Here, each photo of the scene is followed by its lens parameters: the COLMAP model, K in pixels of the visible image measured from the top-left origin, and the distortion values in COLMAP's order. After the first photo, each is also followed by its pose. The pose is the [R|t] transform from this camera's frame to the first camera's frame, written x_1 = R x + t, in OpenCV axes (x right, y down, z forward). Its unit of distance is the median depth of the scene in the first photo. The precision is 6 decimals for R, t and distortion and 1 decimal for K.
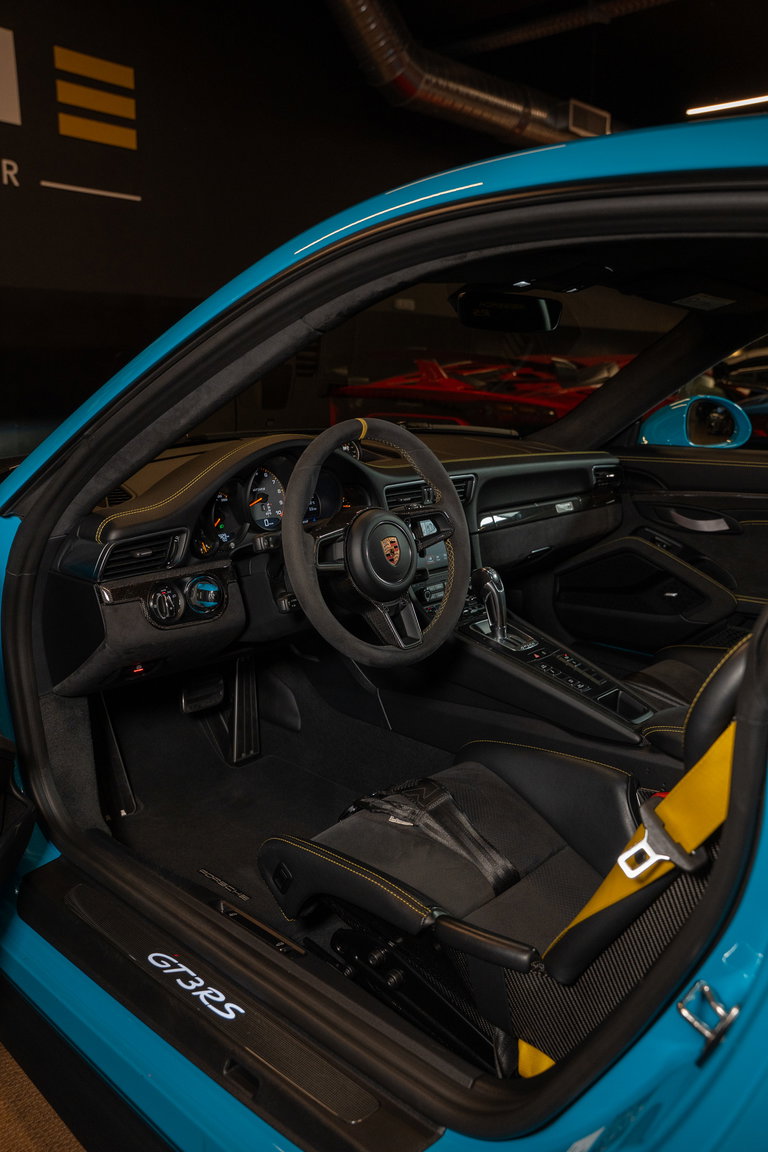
lens RADIAL K [[952.2, 0, 384.0], [0, 952.2, 576.0], [0, 0, 1]] dist [-0.123494, -0.000233]
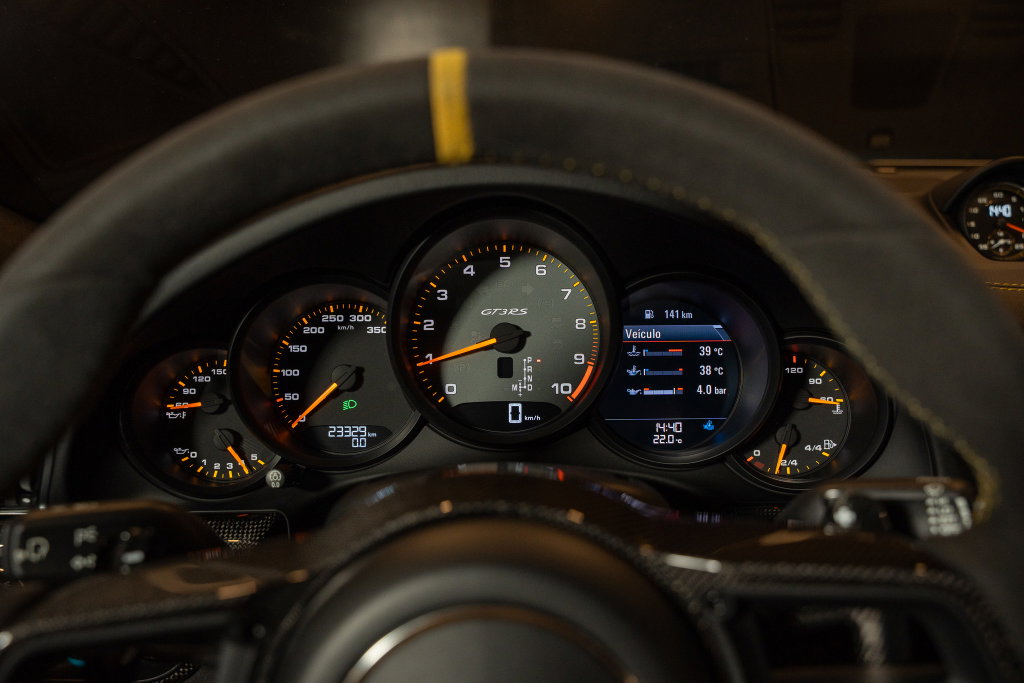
lens RADIAL K [[979.6, 0, 512.0], [0, 979.6, 341.5], [0, 0, 1]] dist [-0.099756, -0.000688]
pose [[0.678289, 0.162243, -0.716660, 0.126495], [-0.148859, 0.985436, 0.082202, -0.116822], [0.719559, 0.050925, 0.692561, 0.814565]]
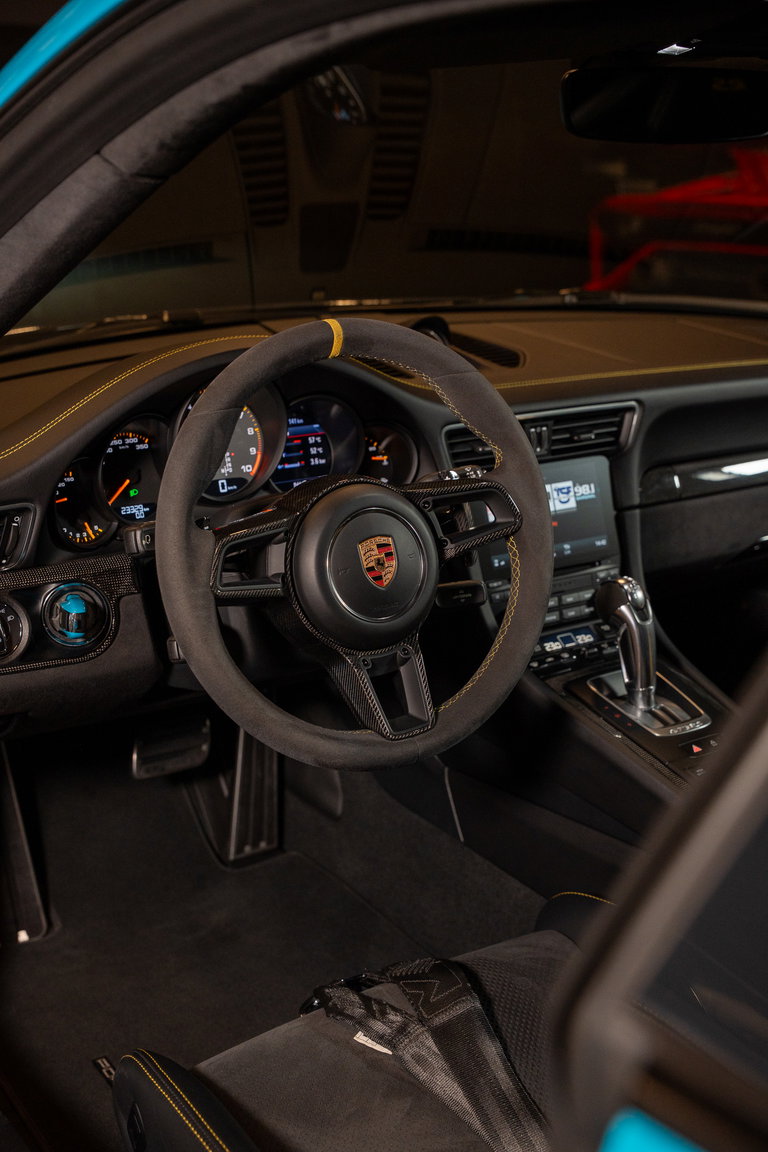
lens RADIAL K [[1478.8, 0, 384.0], [0, 1478.8, 576.0], [0, 0, 1]] dist [0.027331, 0.096840]
pose [[0.970844, 0.060191, -0.232033, 0.198694], [-0.045631, 0.996667, 0.067619, -0.071761], [0.235330, -0.055060, 0.970355, 0.152169]]
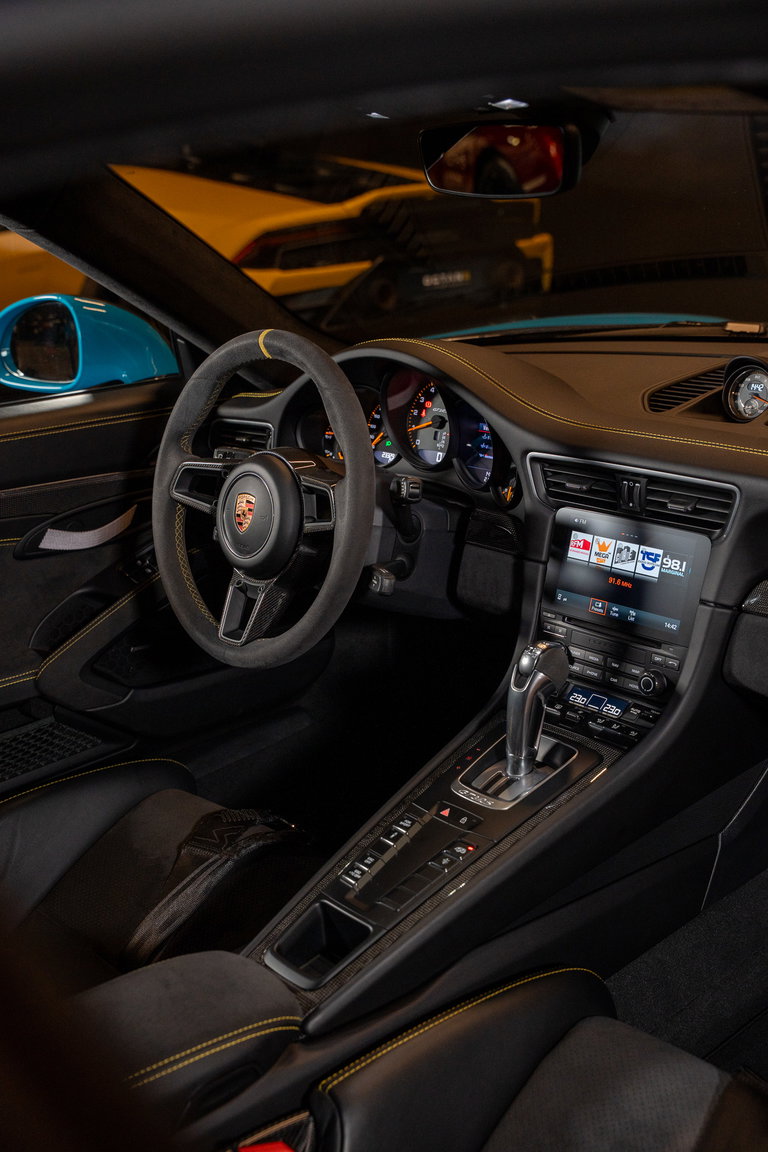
lens RADIAL K [[1354.6, 0, 382.7], [0, 1354.6, 552.2], [0, 0, 1]] dist [-0.008407, -0.007962]
pose [[-0.084387, 0.287316, -0.954111, 0.956990], [-0.167697, 0.939774, 0.297830, -0.310771], [0.982220, 0.185134, -0.031122, 1.075305]]
